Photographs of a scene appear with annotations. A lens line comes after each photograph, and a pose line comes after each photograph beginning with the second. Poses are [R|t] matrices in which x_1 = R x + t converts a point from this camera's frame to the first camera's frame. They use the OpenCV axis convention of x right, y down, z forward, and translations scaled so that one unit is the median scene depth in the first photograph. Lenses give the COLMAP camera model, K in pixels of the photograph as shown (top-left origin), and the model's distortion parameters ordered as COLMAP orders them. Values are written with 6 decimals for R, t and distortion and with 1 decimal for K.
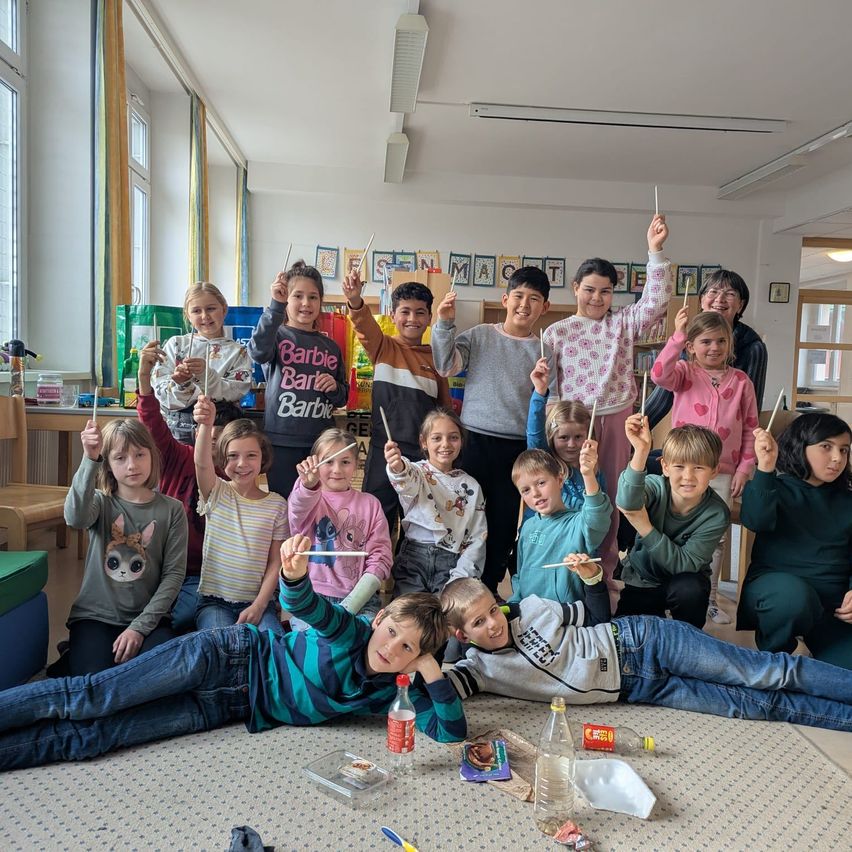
lens RADIAL K [[749.3, 0, 426.0], [0, 749.3, 426.0], [0, 0, 1]] dist [0.007444, -0.007831]
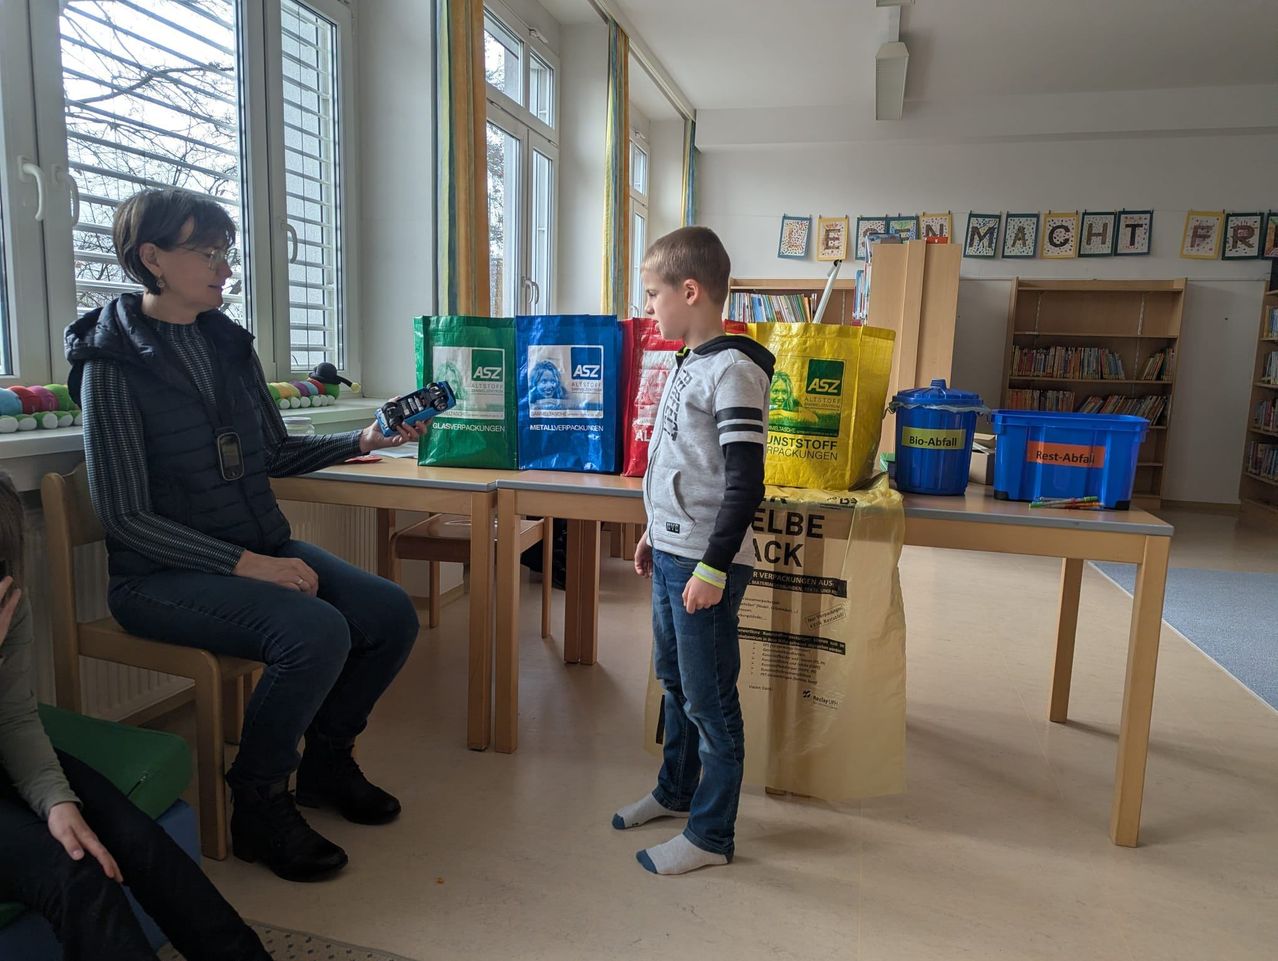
lens RADIAL K [[859.1, 0, 639.0], [0, 859.1, 480.5], [0, 0, 1]] dist [0.038447, -0.053374]
pose [[0.944422, 0.037158, -0.326629, 0.013804], [-0.018250, 0.997985, 0.060763, -0.022253], [0.328229, -0.051425, 0.943197, 0.112444]]
